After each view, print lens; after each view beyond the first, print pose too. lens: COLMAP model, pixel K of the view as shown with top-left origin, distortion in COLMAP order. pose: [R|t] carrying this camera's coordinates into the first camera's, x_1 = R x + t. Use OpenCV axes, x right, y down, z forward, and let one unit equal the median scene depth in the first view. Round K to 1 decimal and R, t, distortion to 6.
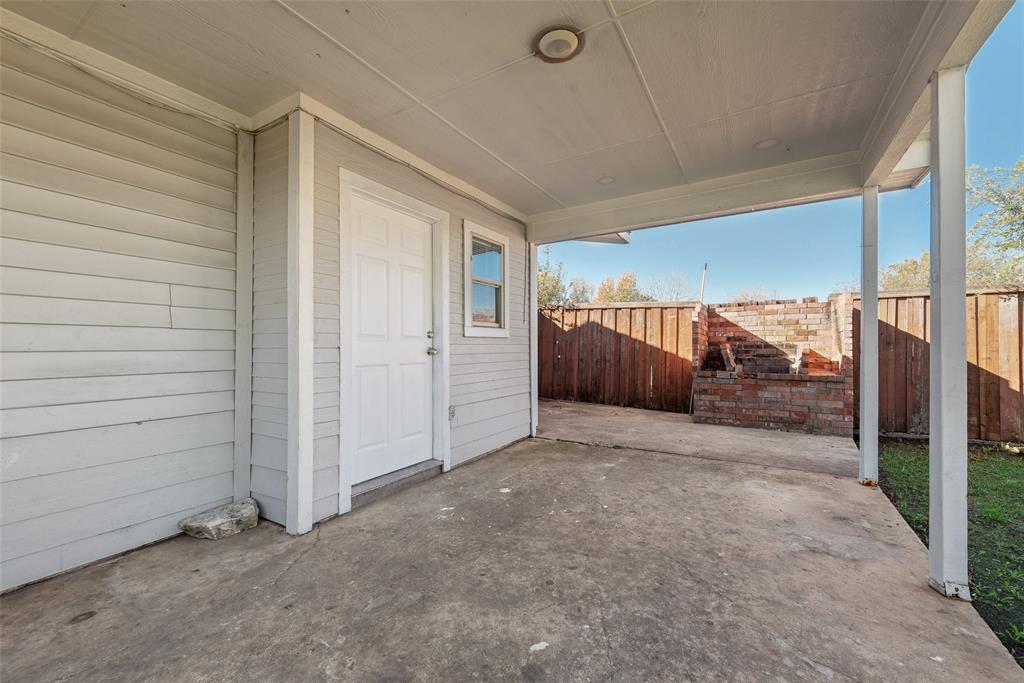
lens RADIAL K [[410.0, 0, 513.6], [0, 410.0, 344.9], [0, 0, 1]] dist [-0.002359, -0.000132]
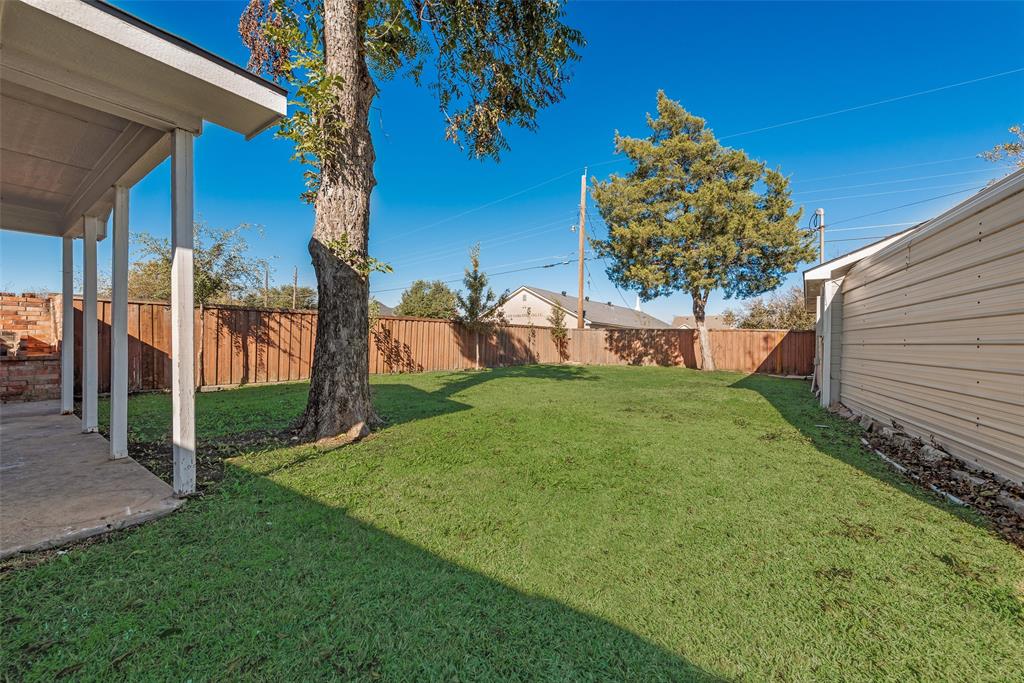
lens RADIAL K [[410.0, 0, 514.0], [0, 410.0, 343.6], [0, 0, 1]] dist [-0.002359, -0.000132]
pose [[0.091603, -0.006592, 0.995774, -0.380421], [-0.007025, 0.999949, 0.007266, 0.014760], [-0.995771, -0.007661, 0.091552, -0.587091]]
